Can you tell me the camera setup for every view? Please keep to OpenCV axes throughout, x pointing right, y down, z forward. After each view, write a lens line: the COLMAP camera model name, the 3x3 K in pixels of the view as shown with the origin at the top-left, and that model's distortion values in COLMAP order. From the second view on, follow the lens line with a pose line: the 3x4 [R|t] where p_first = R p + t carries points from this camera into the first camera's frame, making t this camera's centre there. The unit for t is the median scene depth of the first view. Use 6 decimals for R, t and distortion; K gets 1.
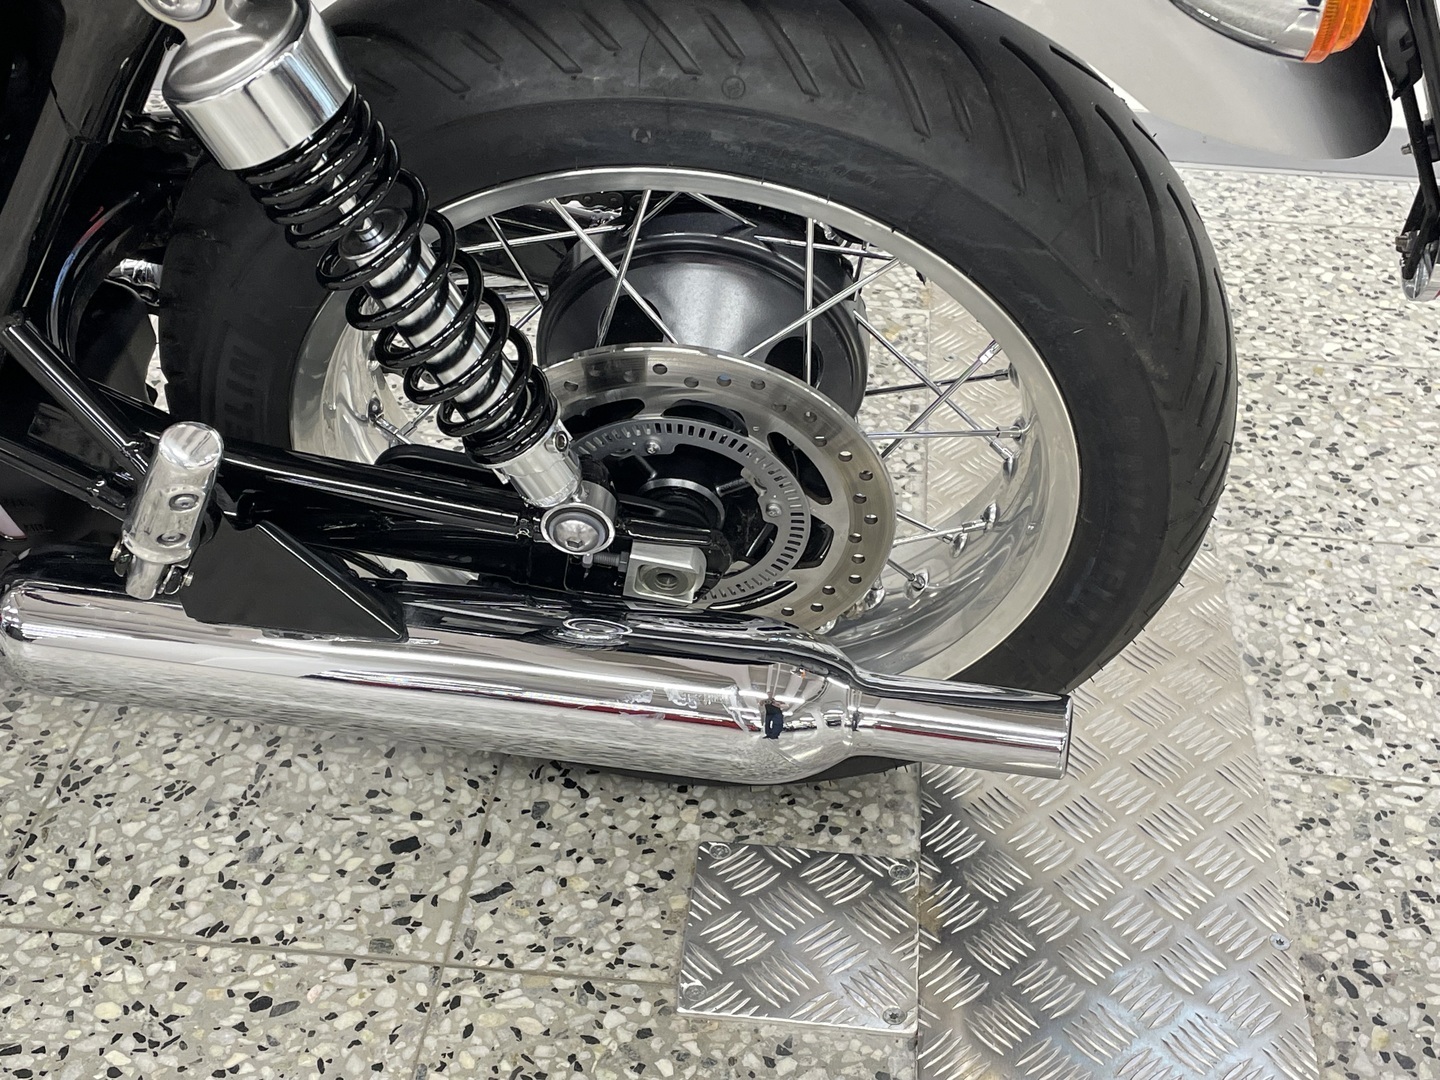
lens RADIAL K [[1879.2, 0, 721.5], [0, 1879.2, 555.3], [0, 0, 1]] dist [0.128517, -0.268663]
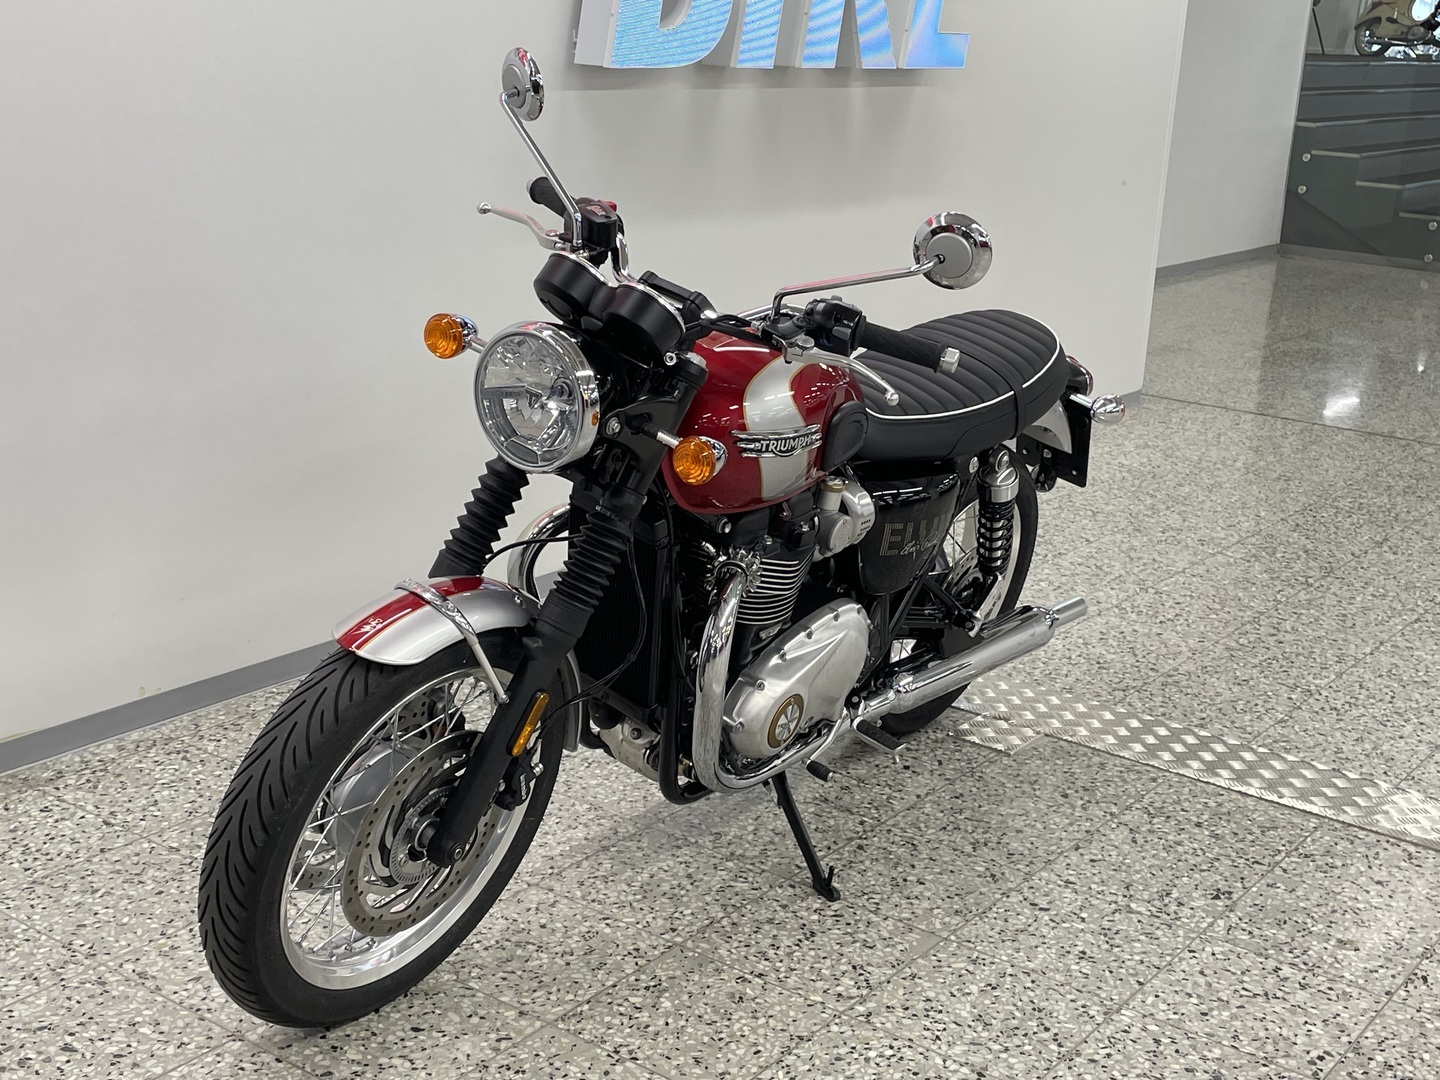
lens RADIAL K [[1869.1, 0, 734.6], [0, 1869.1, 520.6], [0, 0, 1]] dist [0.112745, -0.203245]
pose [[0.505941, -0.231381, 0.830955, -2.618189], [0.478719, 0.876690, -0.047360, -0.167472], [-0.717532, 0.421756, 0.554320, -0.552631]]
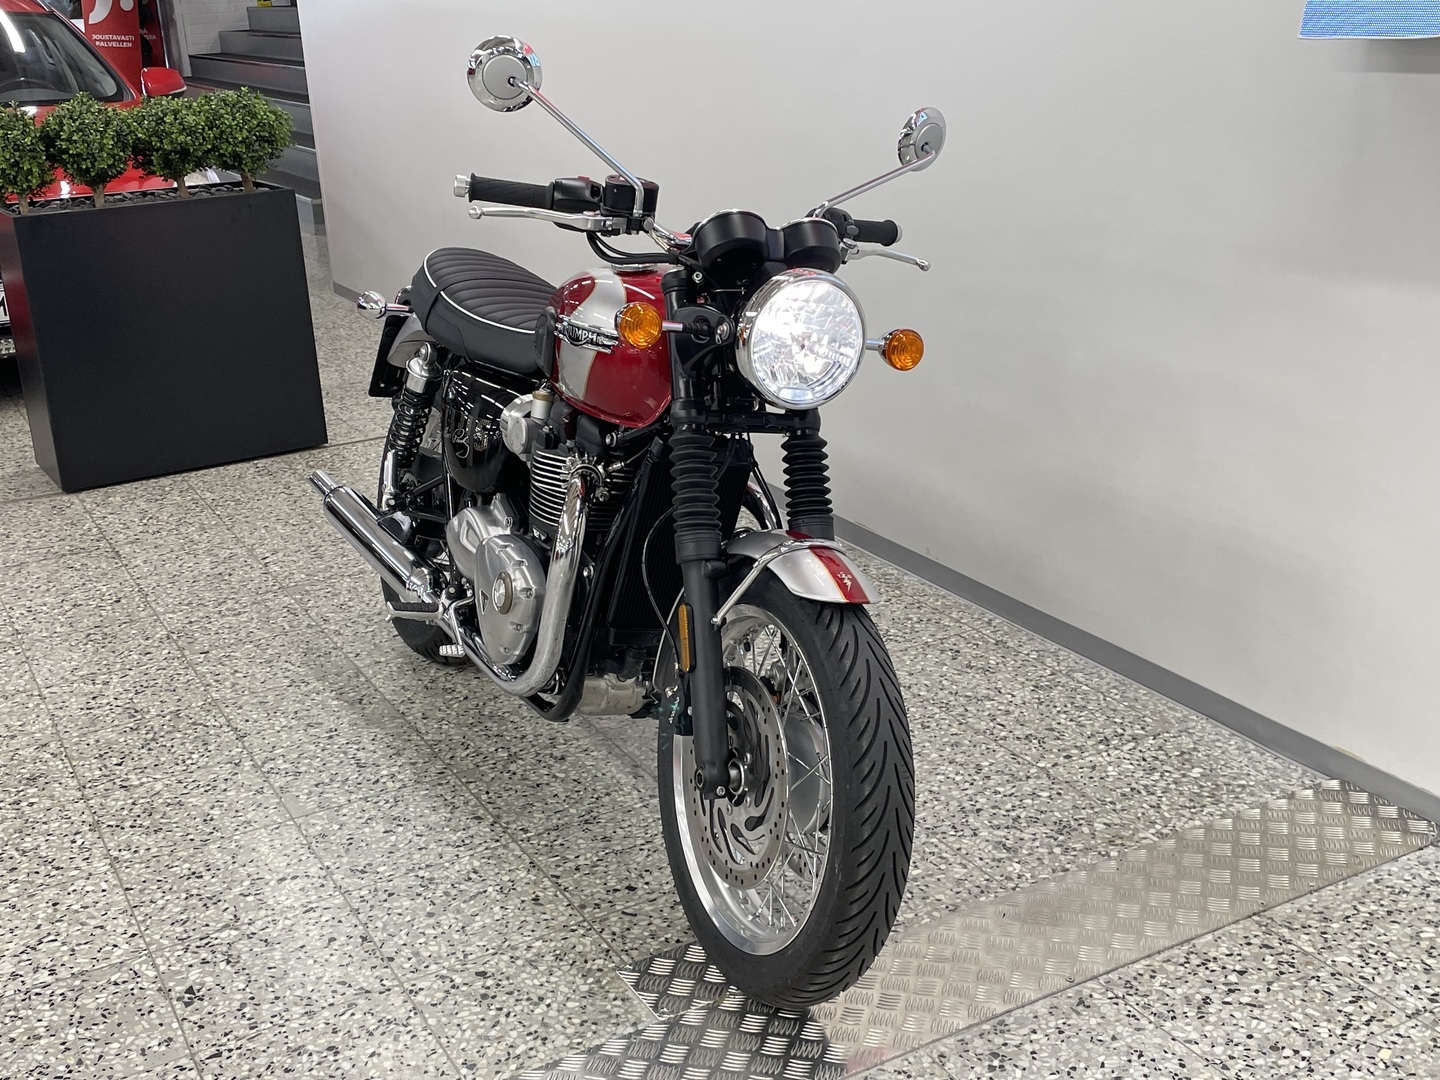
lens RADIAL K [[1672.2, 0, 724.4], [0, 1672.2, 527.7], [0, 0, 1]] dist [0.103670, -0.143070]
pose [[0.562817, 0.210334, -0.799373, 1.524832], [-0.437330, 0.896410, -0.072046, -0.155858], [0.701412, 0.390138, 0.596500, -0.363609]]
